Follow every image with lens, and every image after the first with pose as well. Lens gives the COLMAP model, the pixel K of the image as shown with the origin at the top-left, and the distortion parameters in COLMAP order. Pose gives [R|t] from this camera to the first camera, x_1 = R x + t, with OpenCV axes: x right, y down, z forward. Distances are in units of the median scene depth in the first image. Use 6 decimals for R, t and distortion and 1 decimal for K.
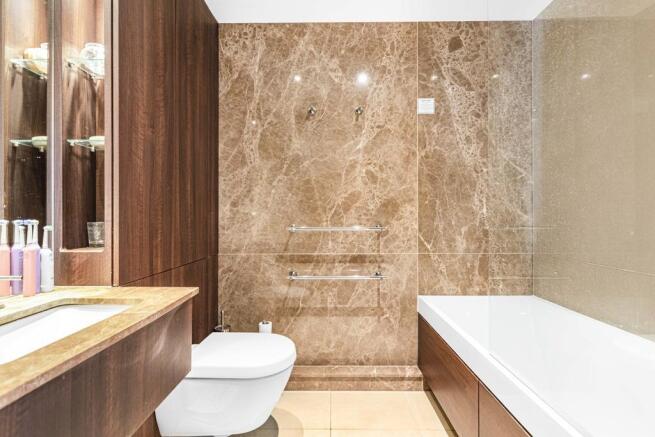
lens RADIAL K [[317.3, 0, 327.1], [0, 317.3, 219.0], [0, 0, 1]] dist [0.017868, 0.001113]
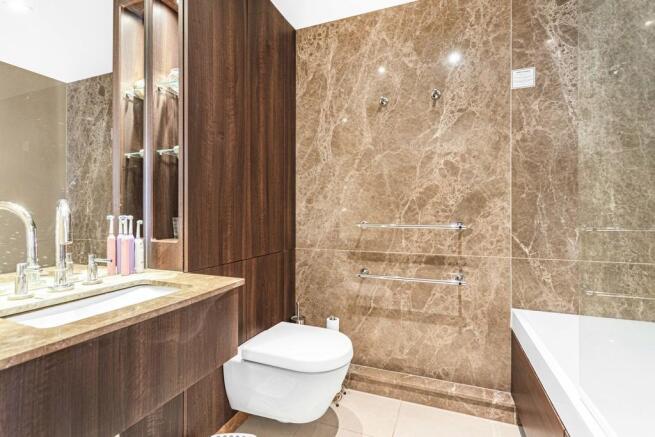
lens RADIAL K [[317.3, 0, 327.0], [0, 317.3, 215.2], [0, 0, 1]] dist [0.017868, 0.001113]
pose [[0.935370, 0.004650, -0.353639, 0.132828], [-0.004206, 0.999989, 0.002024, -0.002141], [0.353645, -0.000406, 0.935380, 0.050690]]
